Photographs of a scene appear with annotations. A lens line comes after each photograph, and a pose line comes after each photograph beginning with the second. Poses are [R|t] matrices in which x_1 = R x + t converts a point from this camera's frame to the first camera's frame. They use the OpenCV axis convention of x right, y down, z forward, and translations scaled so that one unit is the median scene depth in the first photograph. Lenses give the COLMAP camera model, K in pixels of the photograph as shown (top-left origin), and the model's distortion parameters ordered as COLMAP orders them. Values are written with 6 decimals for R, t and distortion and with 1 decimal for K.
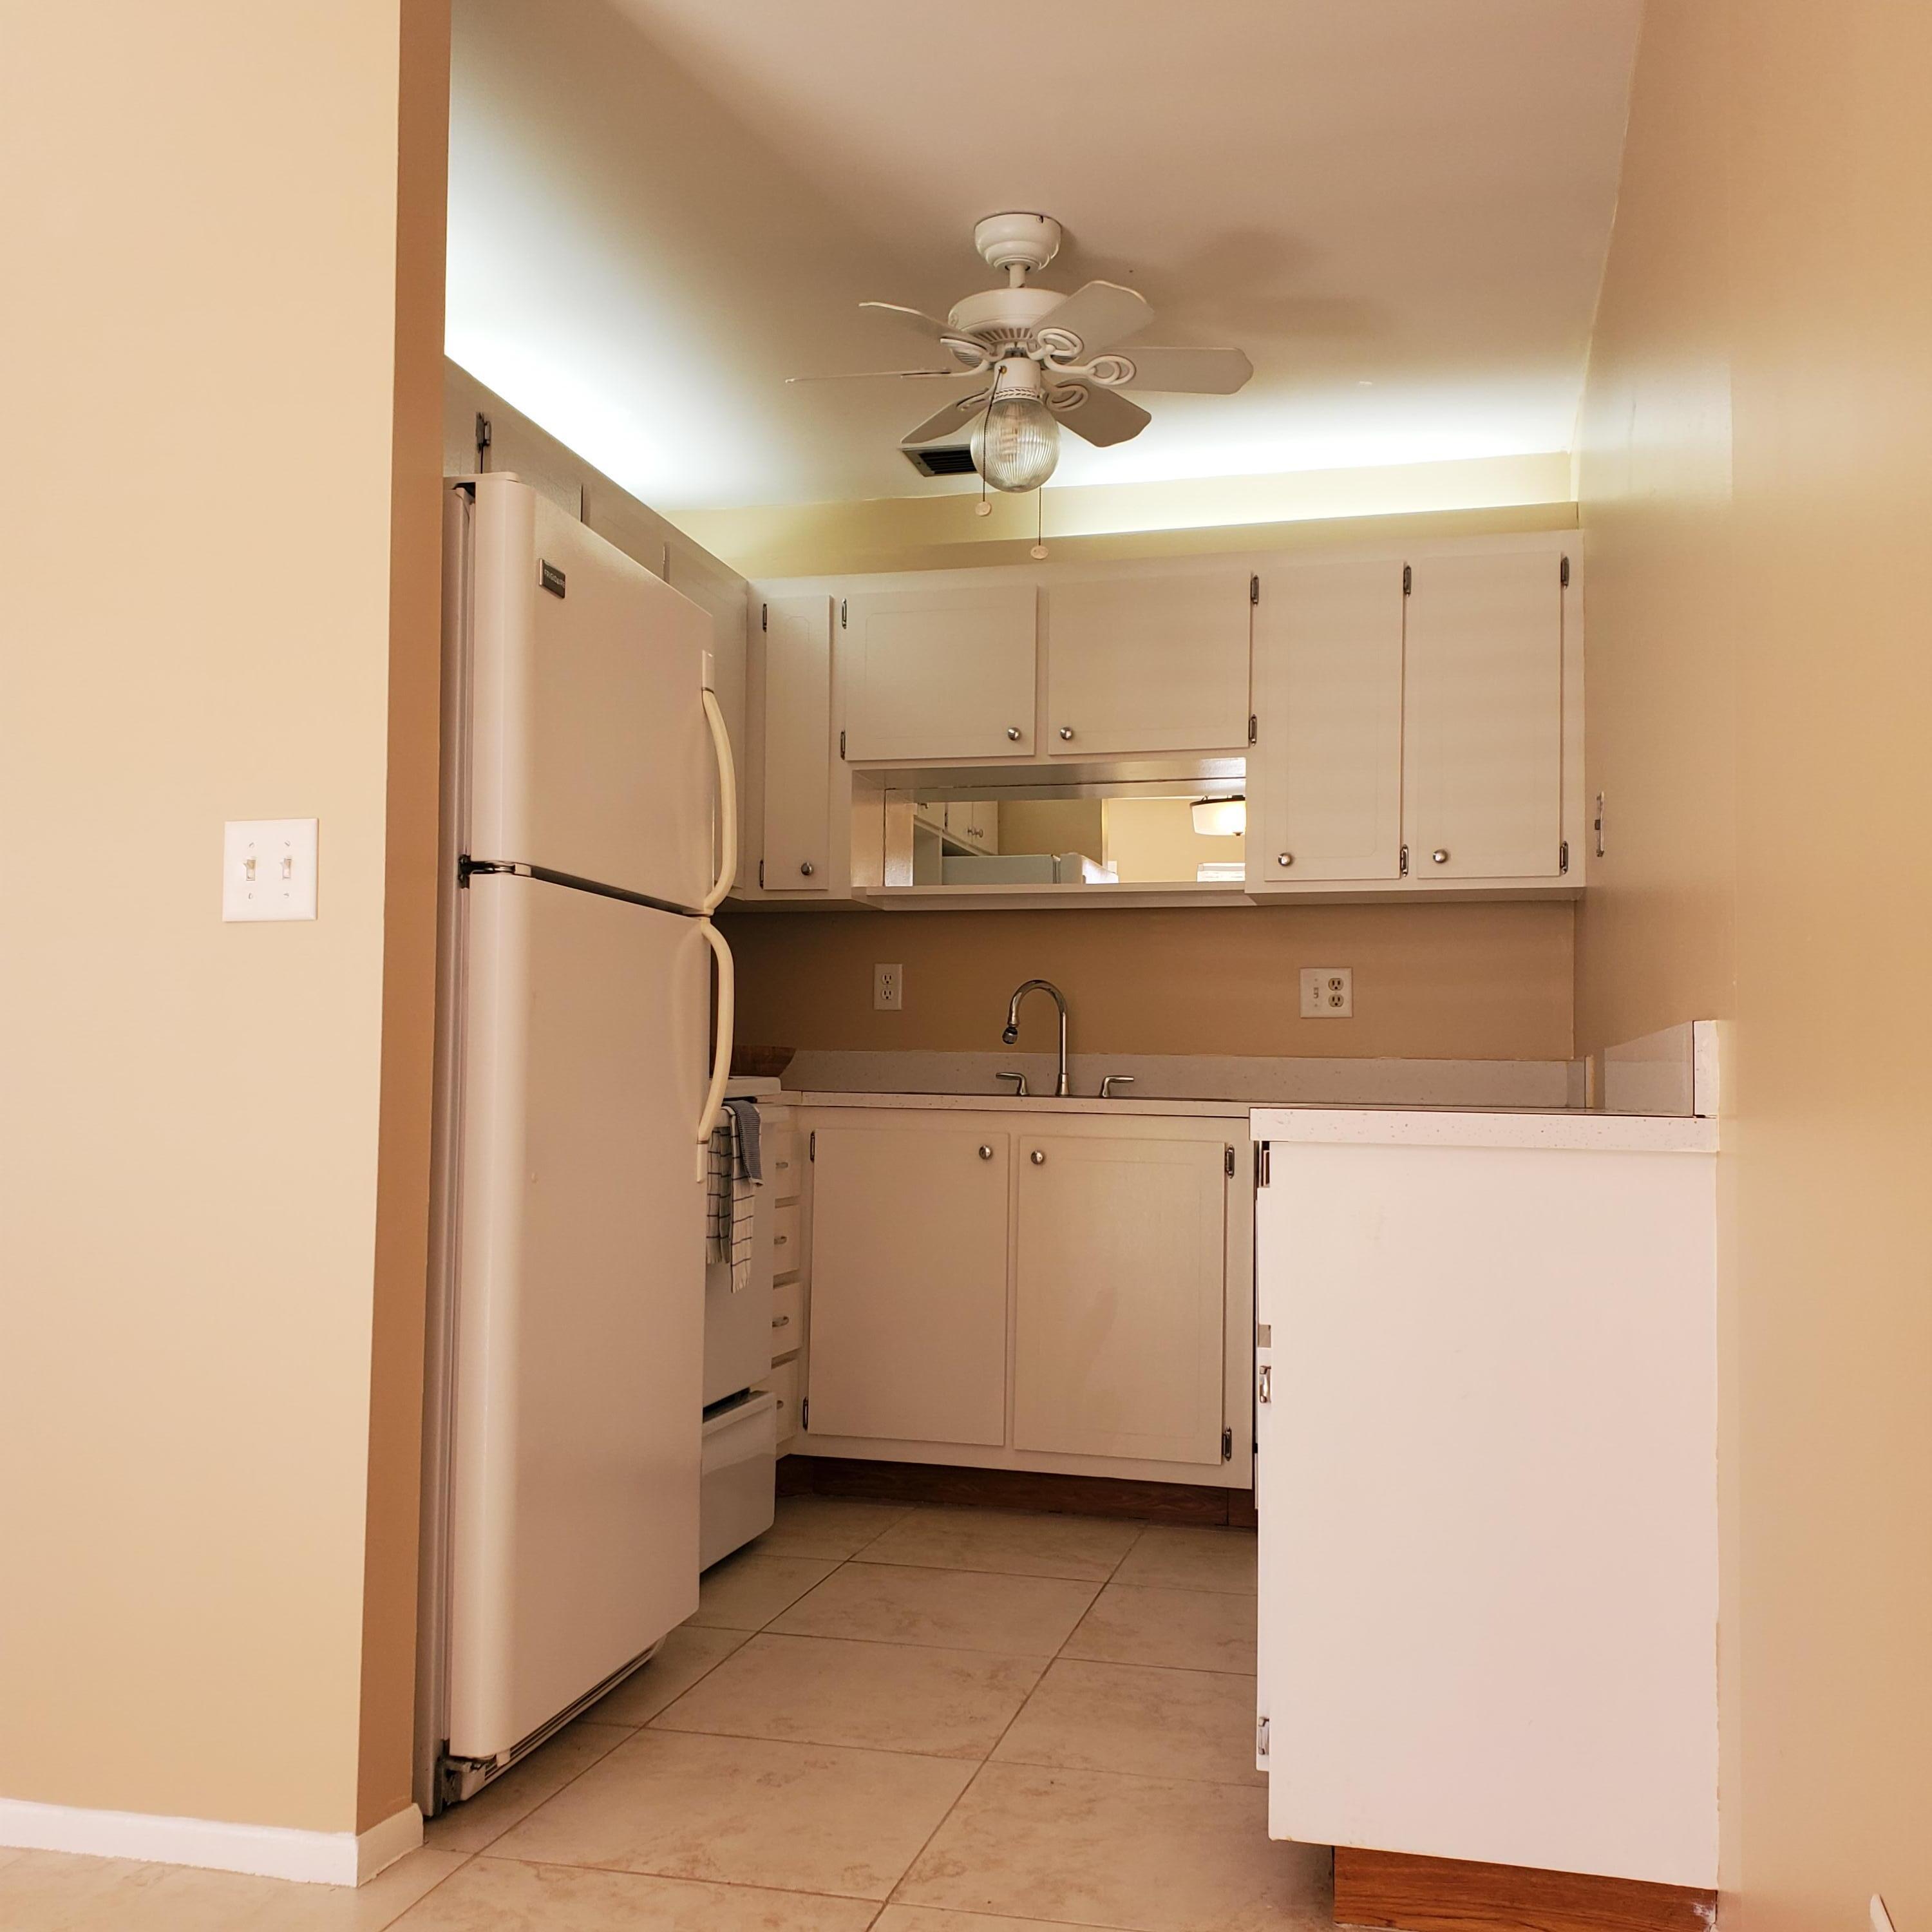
lens RADIAL K [[1963.3, 0, 965.6], [0, 1963.3, 951.2], [0, 0, 1]] dist [0.017939, 0.000000]
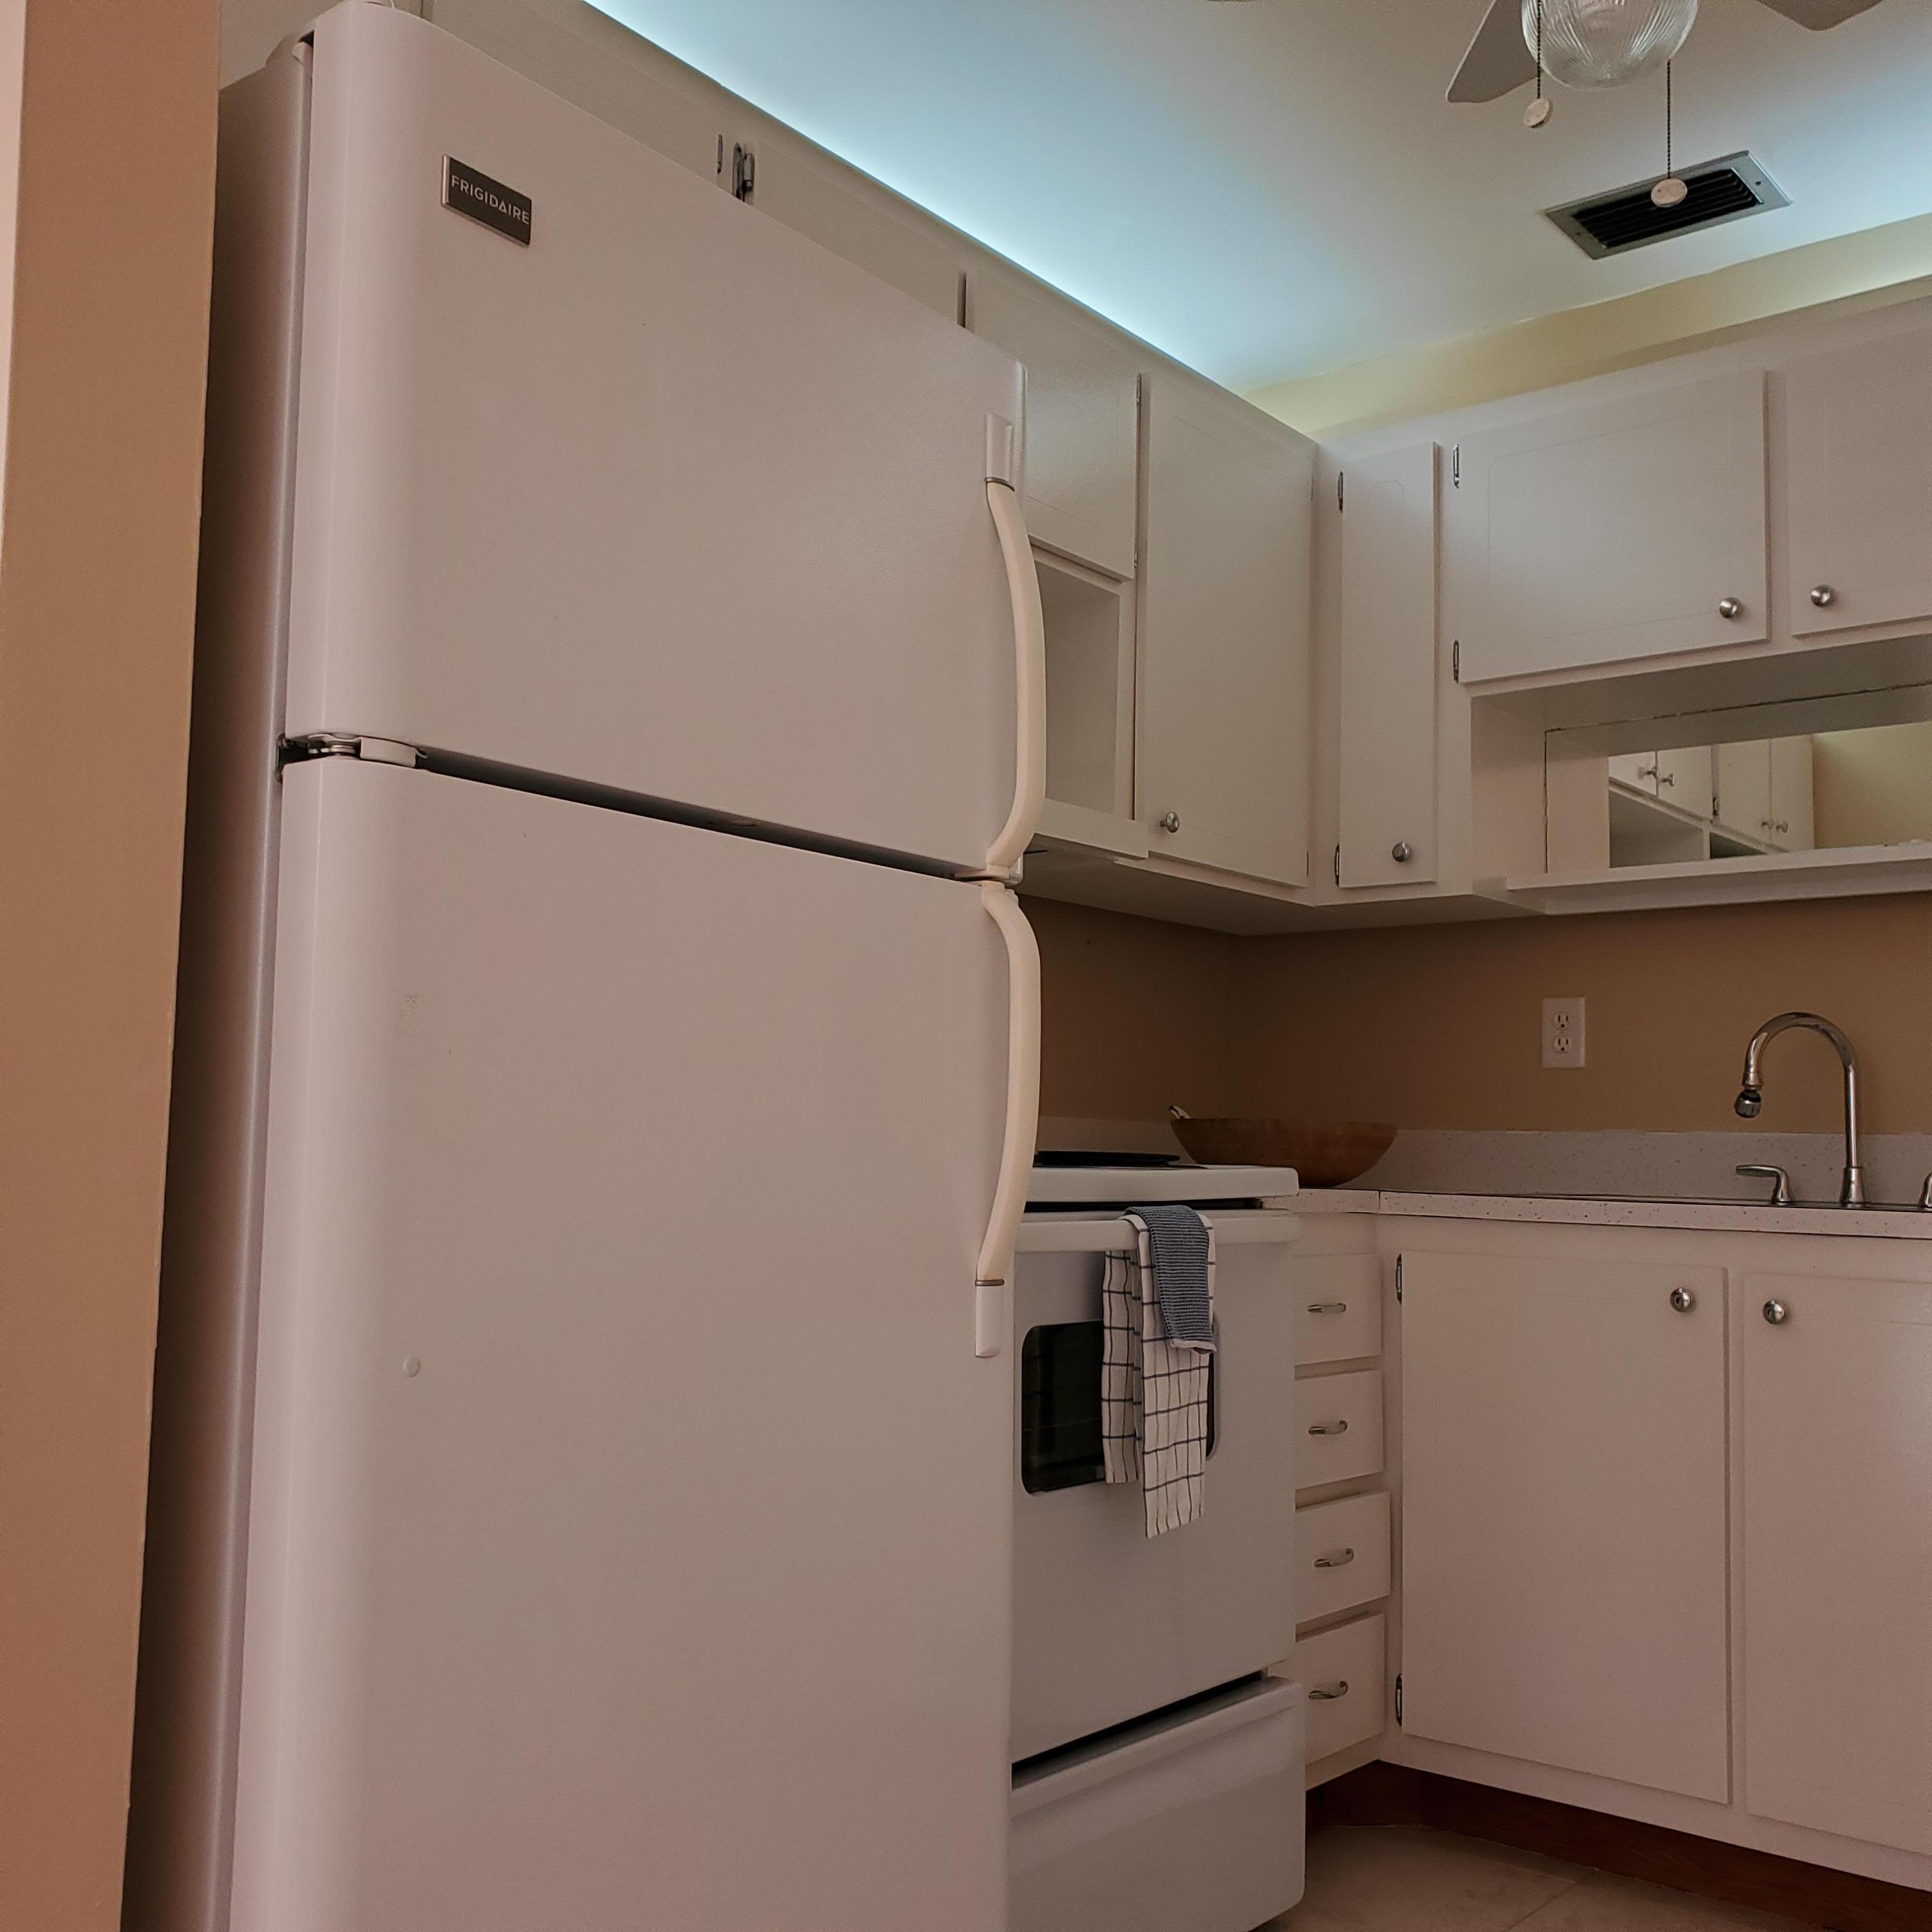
lens RADIAL K [[1963.3, 0, 952.6], [0, 1963.3, 987.9], [0, 0, 1]] dist [0.017939, 0.000000]
pose [[0.898723, -0.032981, -0.437275, 0.072378], [0.020637, 0.999244, -0.032951, 0.022668], [0.438032, 0.020590, 0.898724, 0.350684]]
